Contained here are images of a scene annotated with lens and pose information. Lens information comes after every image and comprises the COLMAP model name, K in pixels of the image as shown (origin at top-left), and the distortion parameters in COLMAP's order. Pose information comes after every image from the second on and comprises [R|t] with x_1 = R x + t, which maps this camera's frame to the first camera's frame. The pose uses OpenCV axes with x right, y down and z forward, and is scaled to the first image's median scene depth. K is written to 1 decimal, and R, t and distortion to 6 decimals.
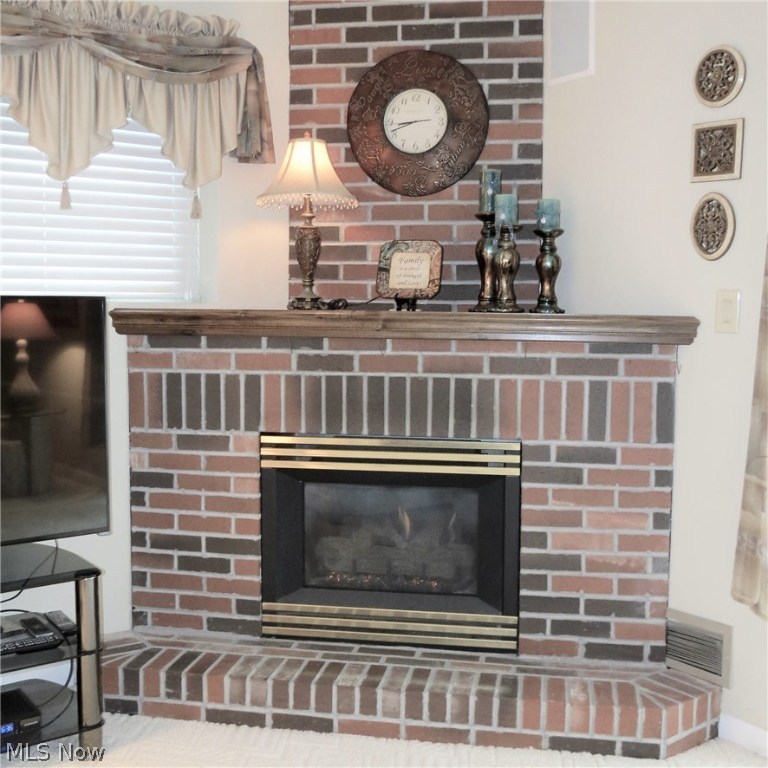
lens RADIAL K [[987.8, 0, 384.7], [0, 987.8, 385.3], [0, 0, 1]] dist [-0.031468, 0.000000]
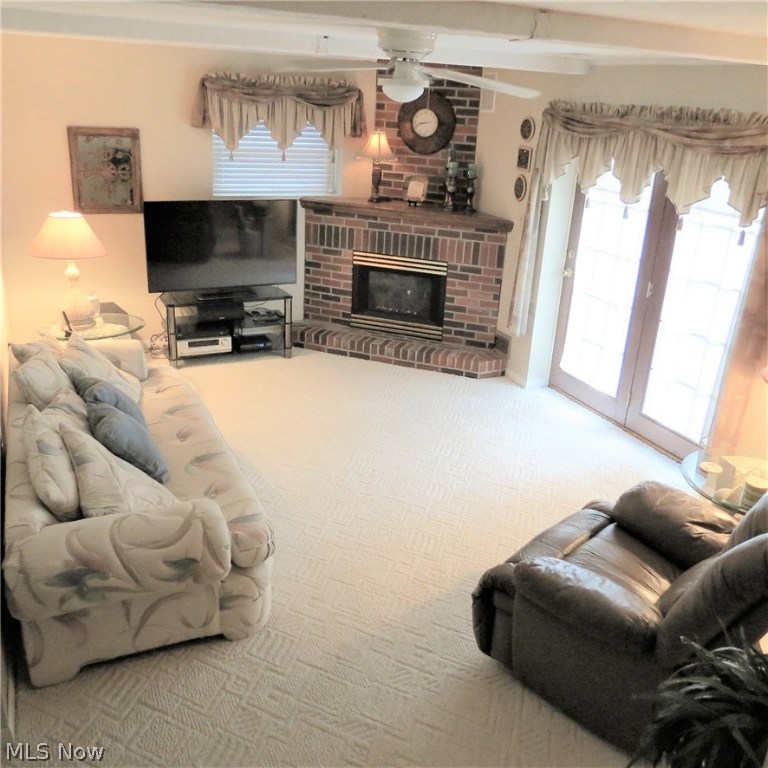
lens RADIAL K [[738.6, 0, 383.8], [0, 738.6, 383.6], [0, 0, 1]] dist [-0.011660, 0.000000]
pose [[0.983210, 0.105847, -0.148645, 0.290894], [-0.060322, 0.957315, 0.282684, -0.177242], [0.172221, -0.268971, 0.947626, -0.968711]]
